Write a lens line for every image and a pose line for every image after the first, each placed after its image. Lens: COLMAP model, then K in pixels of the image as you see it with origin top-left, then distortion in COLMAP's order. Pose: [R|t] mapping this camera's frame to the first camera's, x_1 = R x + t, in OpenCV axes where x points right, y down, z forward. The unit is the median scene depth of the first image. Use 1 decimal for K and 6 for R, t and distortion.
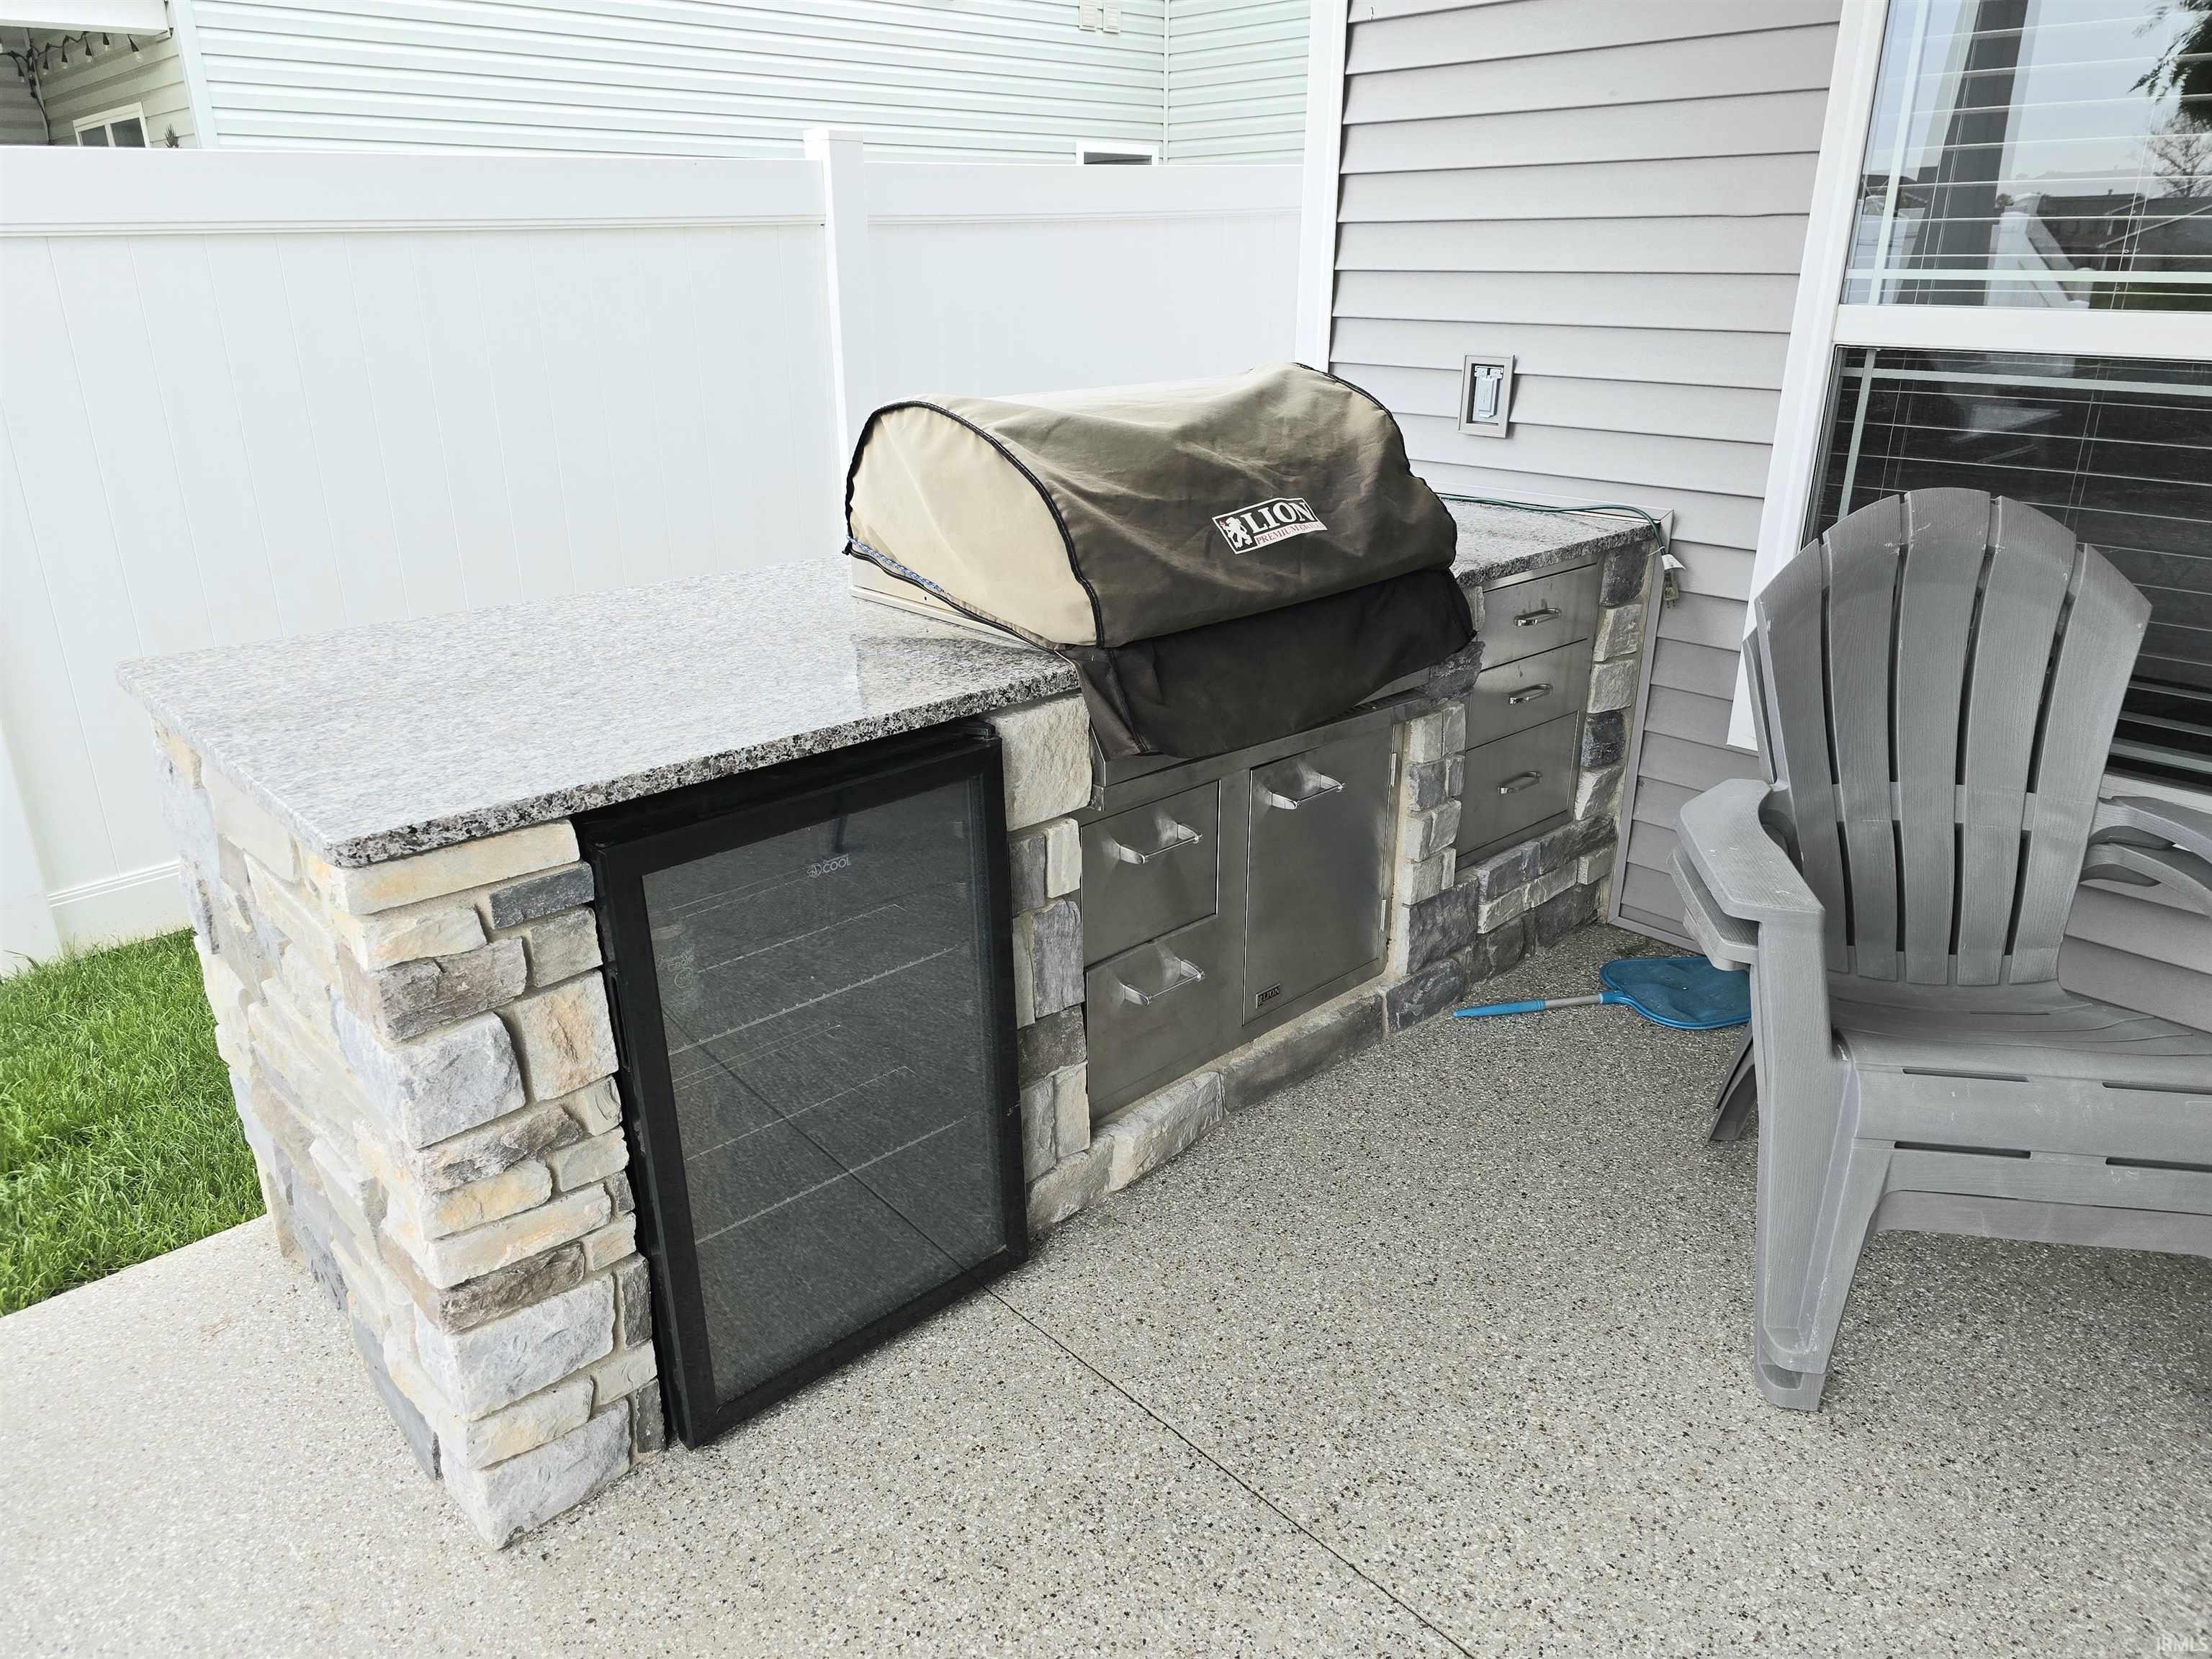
lens RADIAL K [[1475.7, 0, 1076.0], [0, 1475.7, 801.1], [0, 0, 1]] dist [0.061432, -0.050656]
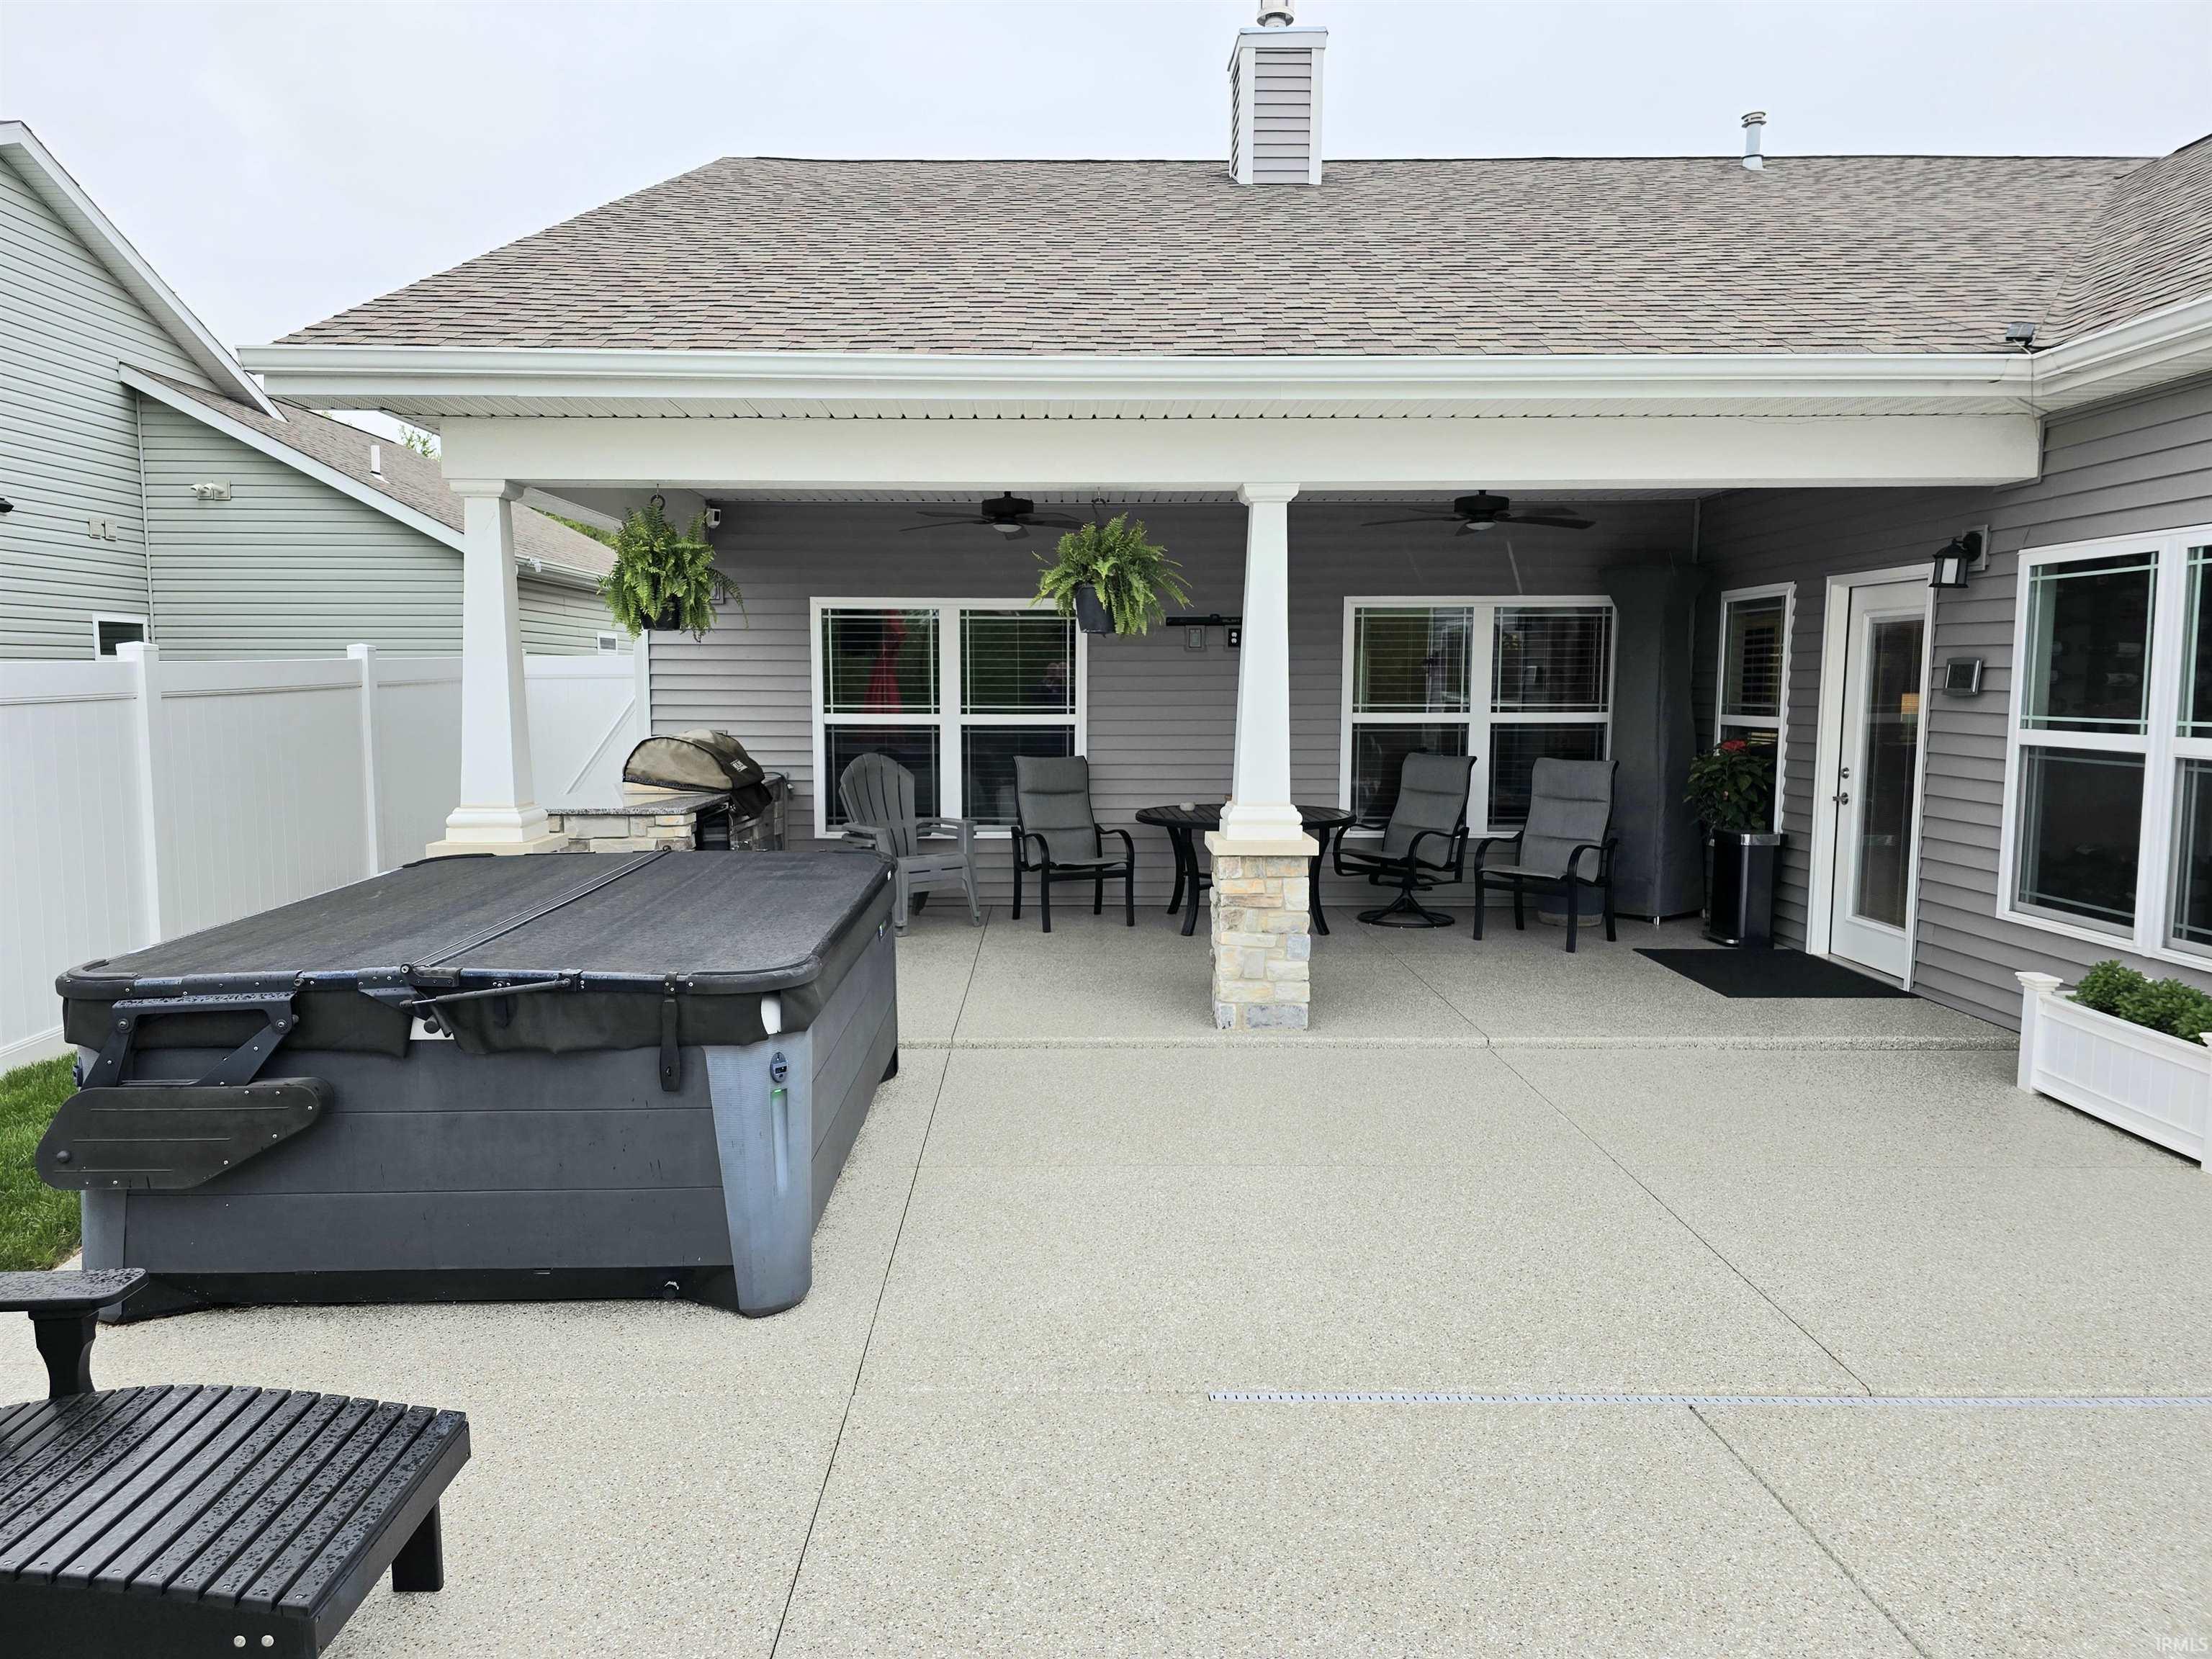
lens RADIAL K [[1475.7, 0, 1061.2], [0, 1475.7, 827.7], [0, 0, 1]] dist [0.061432, -0.050656]
pose [[0.671979, -0.066392, 0.737588, -2.177222], [0.254573, 0.955987, -0.145878, 0.749992], [-0.695440, 0.285797, 0.659305, -2.104176]]
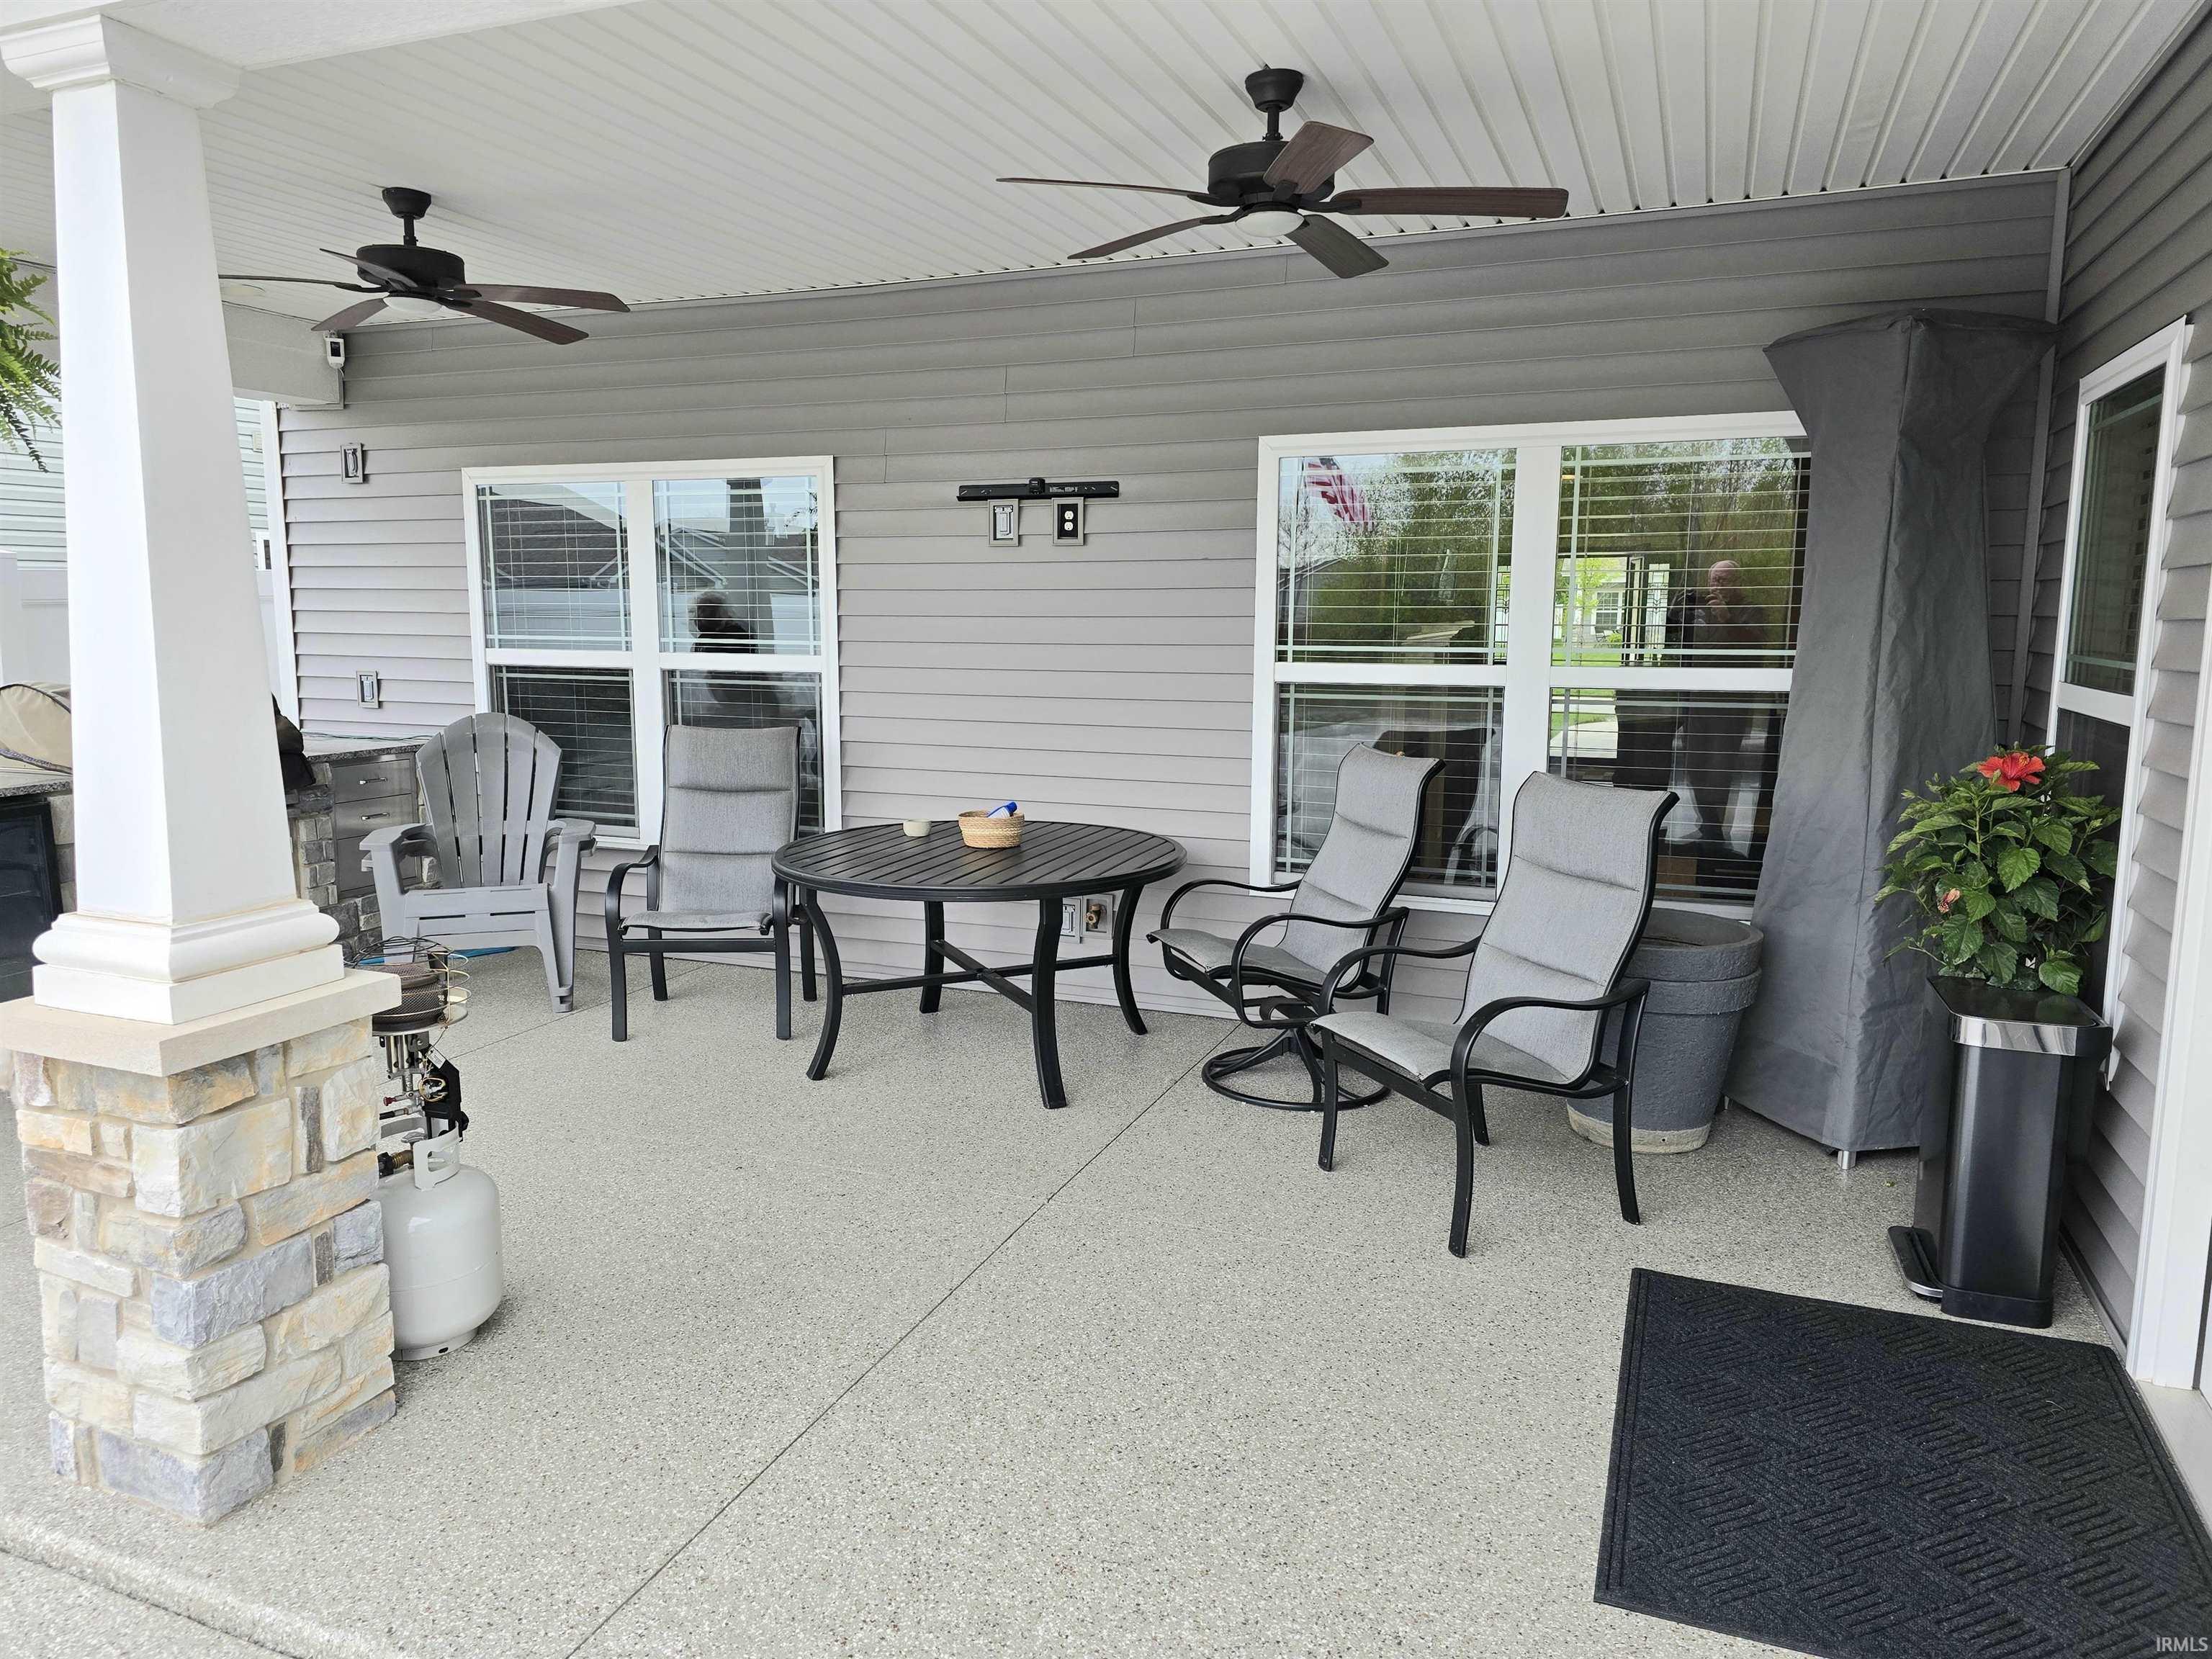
lens RADIAL K [[1475.7, 0, 1075.2], [0, 1475.7, 814.9], [0, 0, 1]] dist [0.061432, -0.050656]
pose [[0.901871, -0.050406, 0.429054, 0.375601], [0.142546, 0.972268, -0.185407, 0.617447], [-0.407810, 0.228373, 0.884046, -1.760398]]
